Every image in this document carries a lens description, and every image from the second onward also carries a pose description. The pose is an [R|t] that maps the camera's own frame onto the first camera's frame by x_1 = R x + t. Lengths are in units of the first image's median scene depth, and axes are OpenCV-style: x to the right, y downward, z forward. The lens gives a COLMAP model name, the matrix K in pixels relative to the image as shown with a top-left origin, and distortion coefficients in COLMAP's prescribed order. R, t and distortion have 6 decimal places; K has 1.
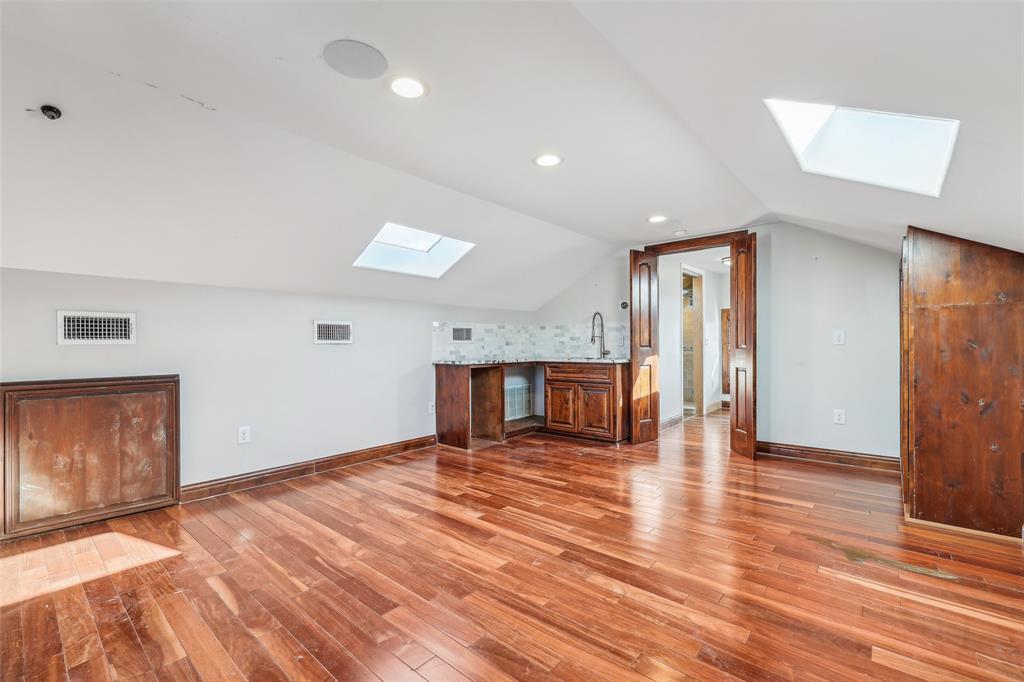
lens RADIAL K [[437.1, 0, 513.3], [0, 437.1, 343.9], [0, 0, 1]] dist [-0.001340, -0.000190]
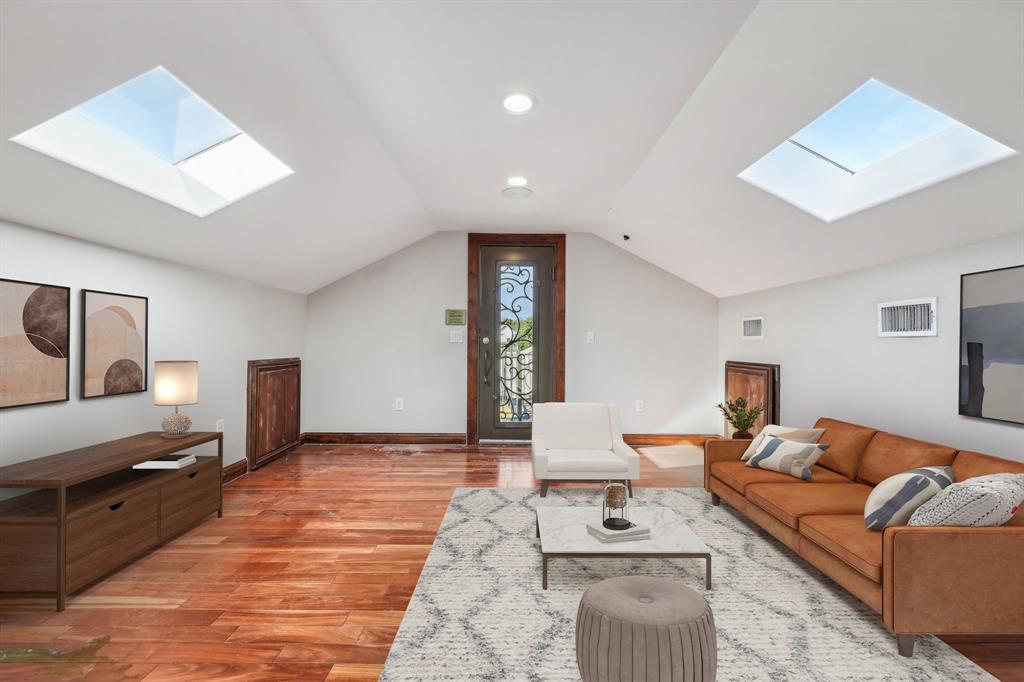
lens RADIAL K [[437.1, 0, 513.3], [0, 437.1, 343.9], [0, 0, 1]] dist [-0.001340, -0.000190]
pose [[-0.751734, 0.001119, -0.659466, 0.845524], [0.000716, 0.999999, 0.000880, 0.018449], [0.659466, 0.000190, -0.751734, 2.233183]]
